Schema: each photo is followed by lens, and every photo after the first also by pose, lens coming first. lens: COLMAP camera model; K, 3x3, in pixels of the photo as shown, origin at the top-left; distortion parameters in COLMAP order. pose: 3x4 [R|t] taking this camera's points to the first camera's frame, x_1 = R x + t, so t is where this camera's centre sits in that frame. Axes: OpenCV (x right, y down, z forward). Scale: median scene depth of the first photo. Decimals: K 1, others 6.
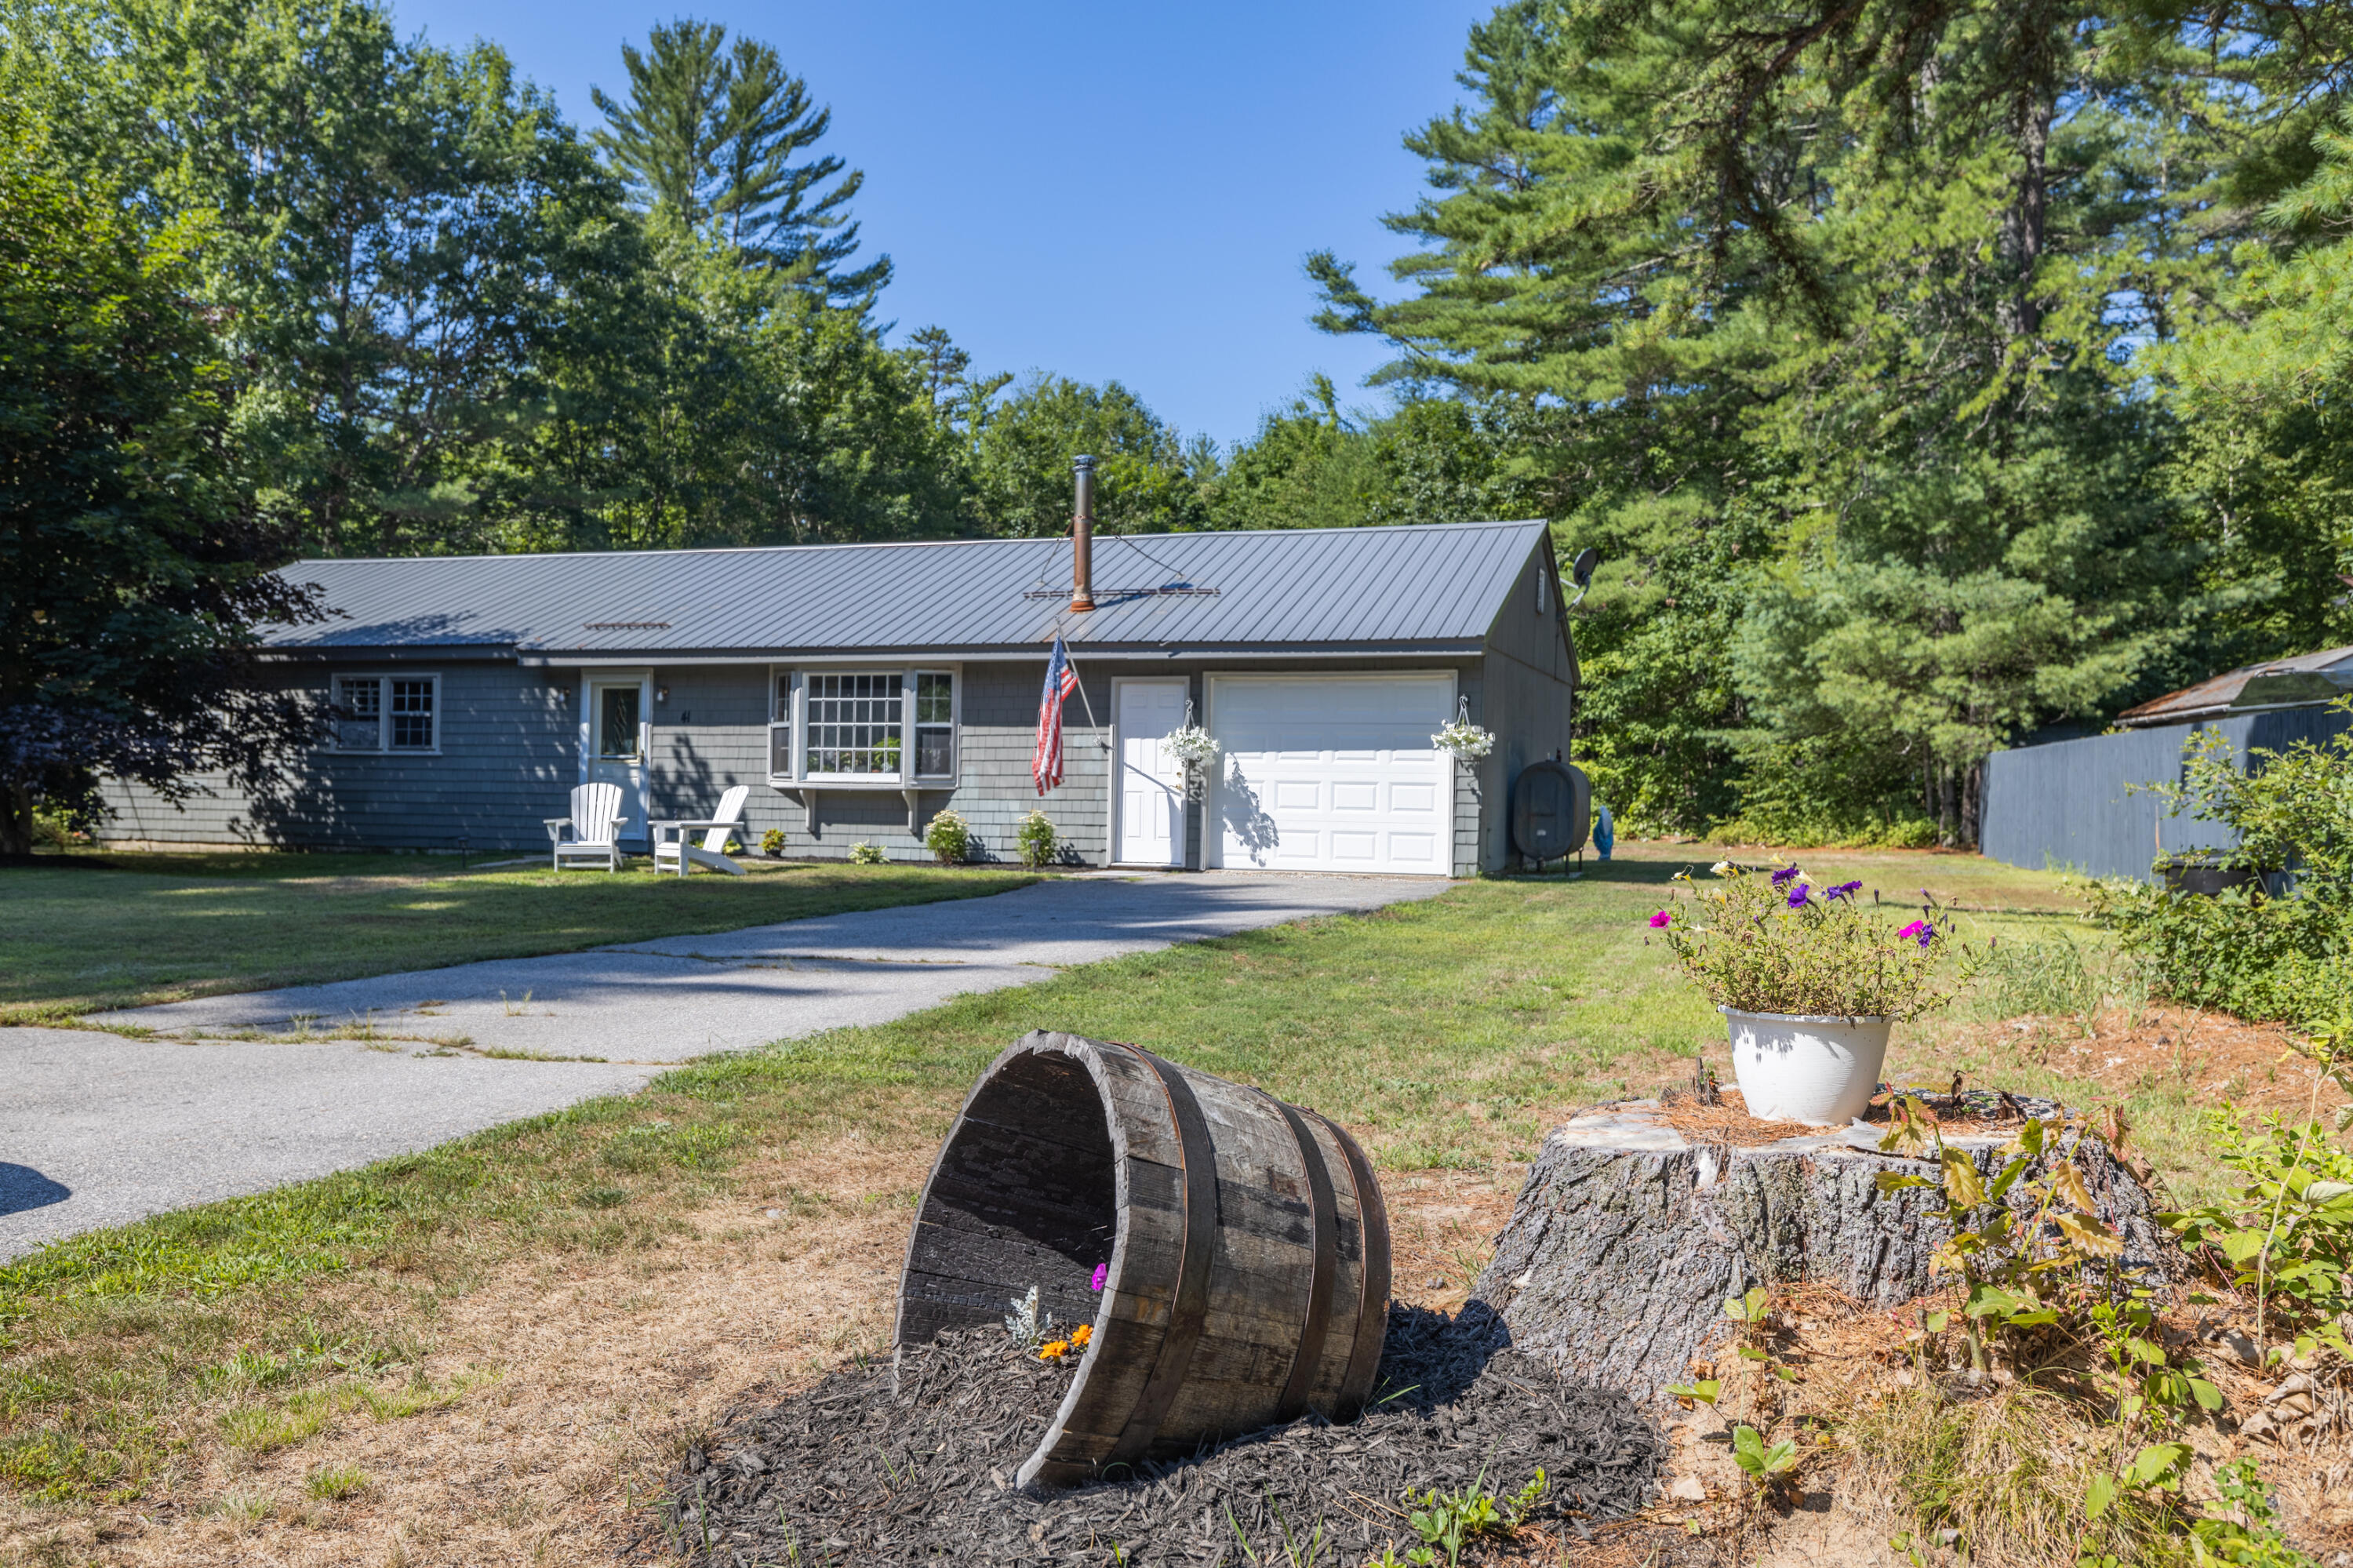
lens RADIAL K [[1918.6, 0, 1176.5], [0, 1918.6, 784.0], [0, 0, 1]] dist [0.000542, 0.007272]
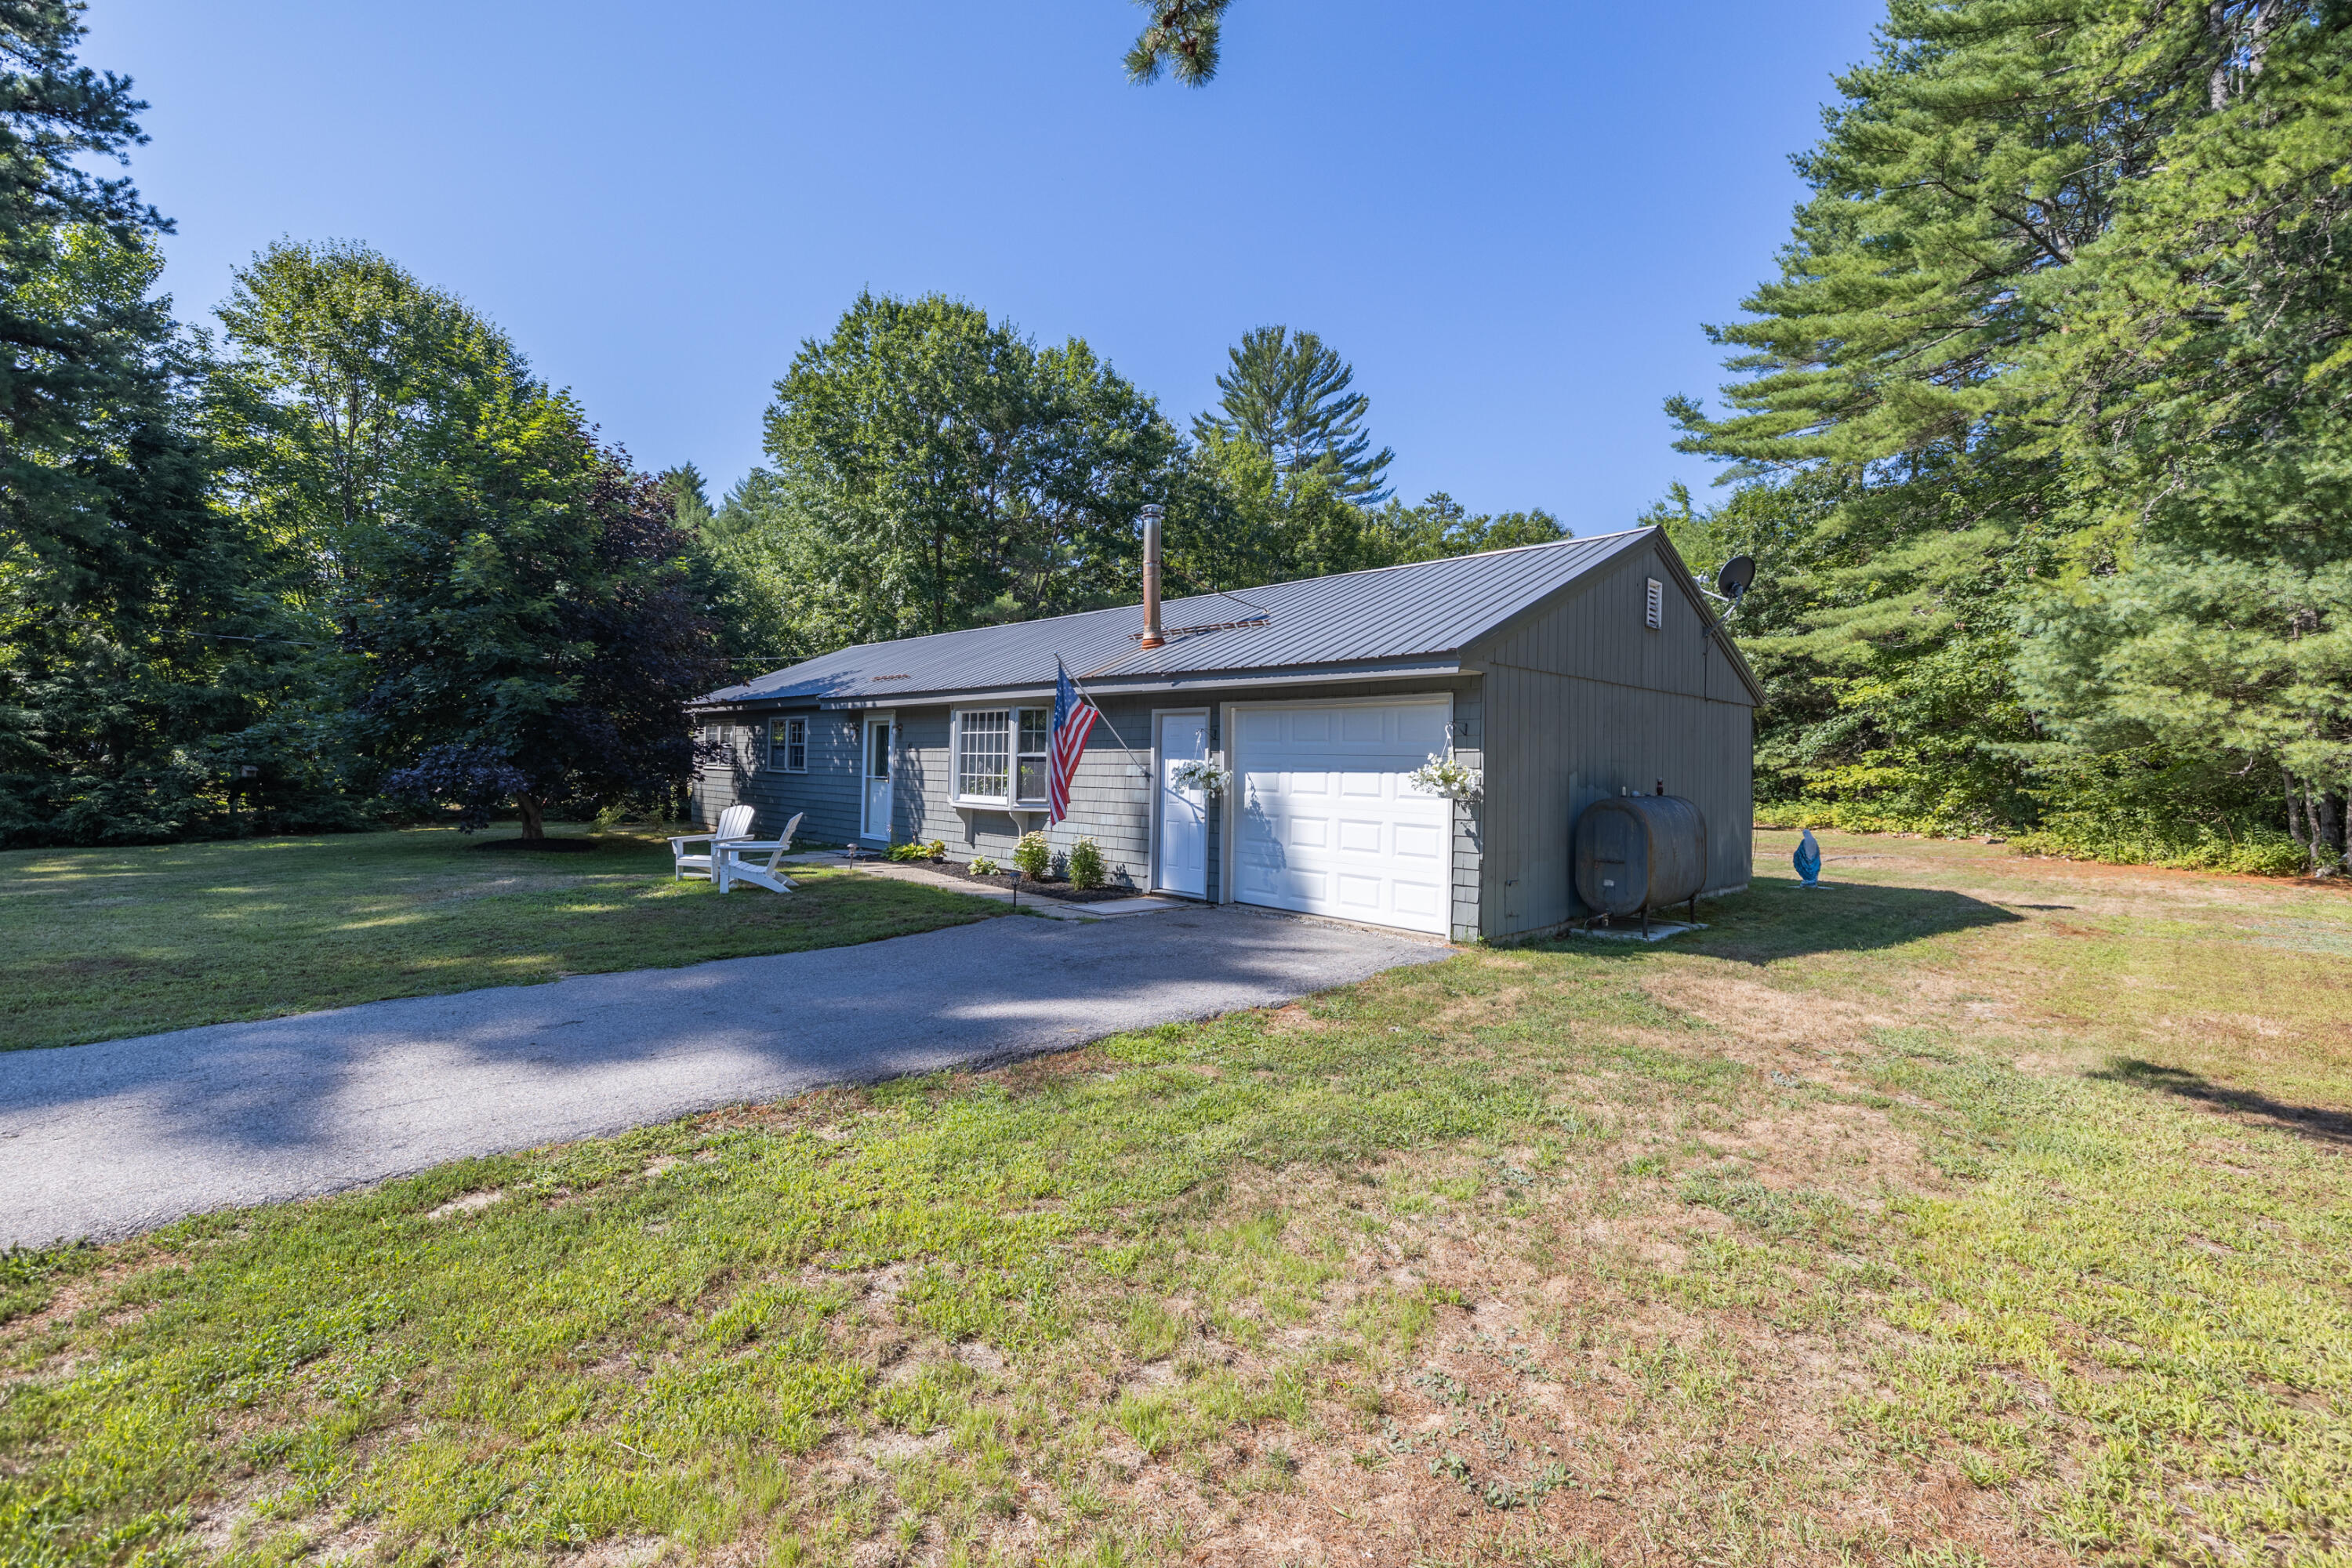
lens RADIAL K [[1023.5, 0, 1149.8], [0, 1023.5, 716.8], [0, 0, 1]] dist [0.002473, -0.000174]
pose [[0.886491, -0.017949, -0.462398, 0.147180], [-0.003968, 0.998916, -0.046381, -0.017120], [0.462729, 0.042952, 0.885459, 0.337846]]
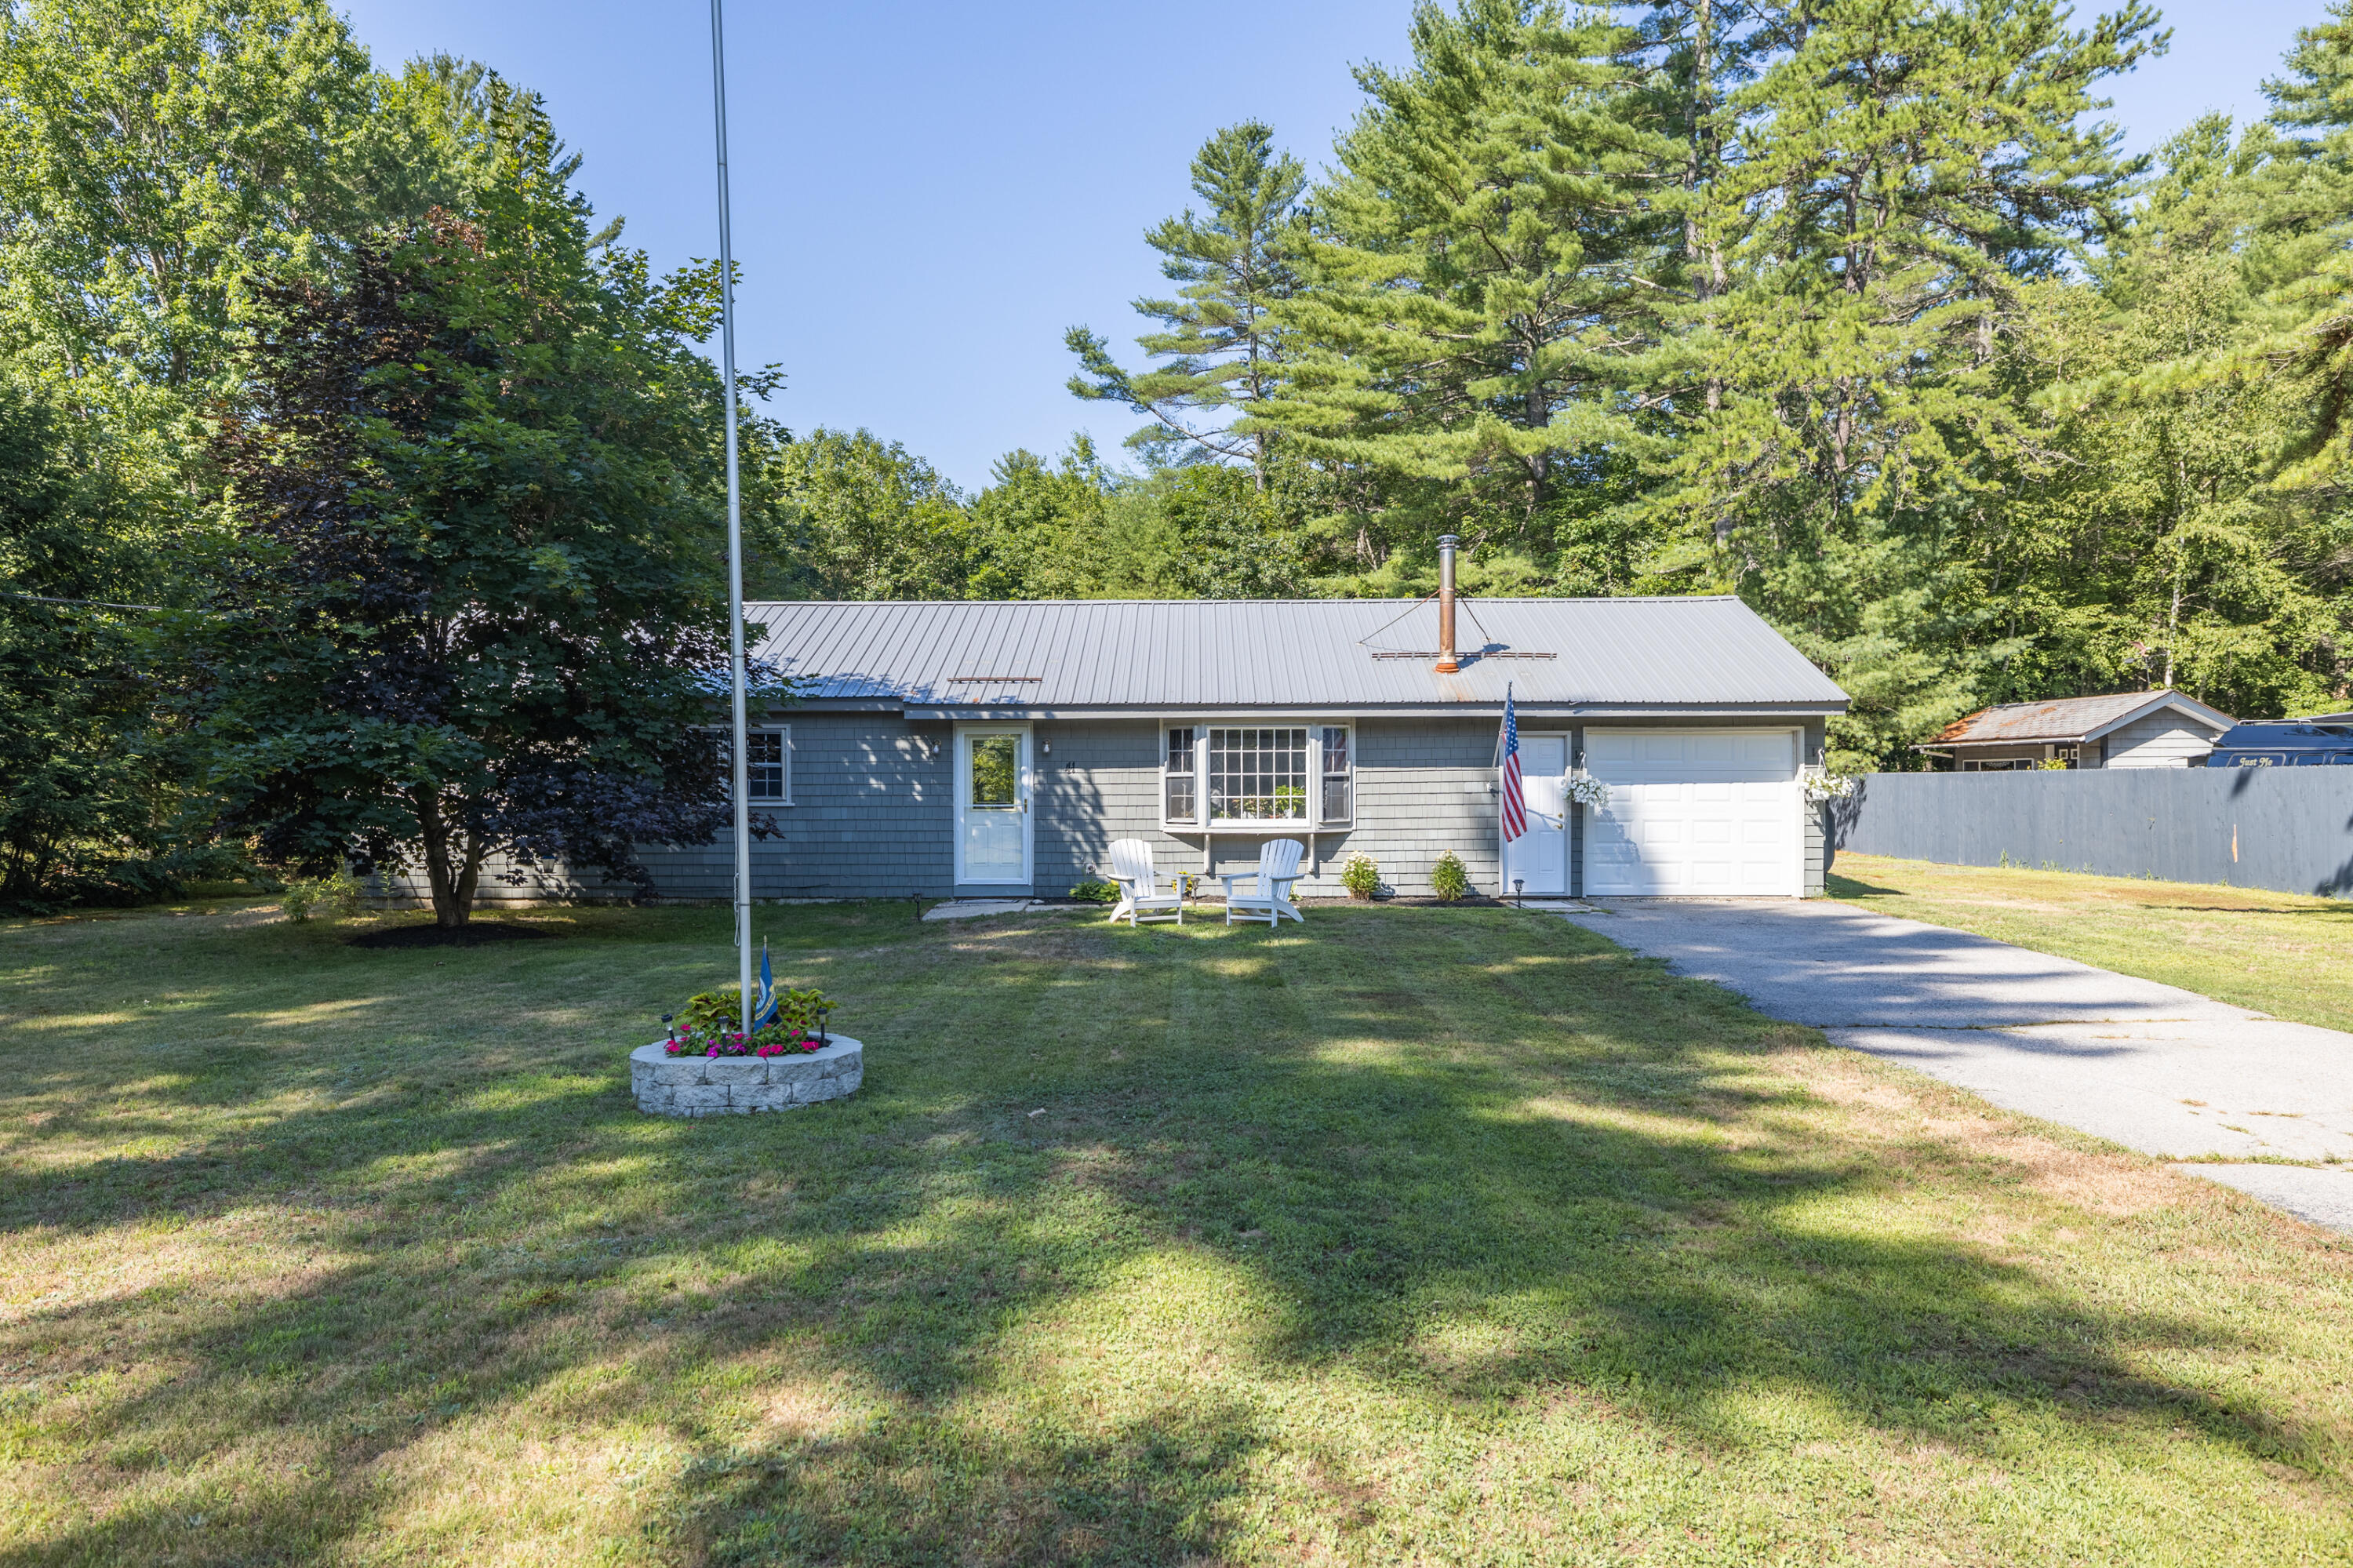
lens RADIAL K [[1655.3, 0, 1176.5], [0, 1655.3, 784.0], [0, 0, 1]] dist [0.003267, -0.001875]
pose [[0.949474, -0.016089, 0.313433, -0.351704], [0.014141, 0.999864, 0.008486, -0.023521], [-0.313527, -0.003625, 0.949572, 0.080532]]
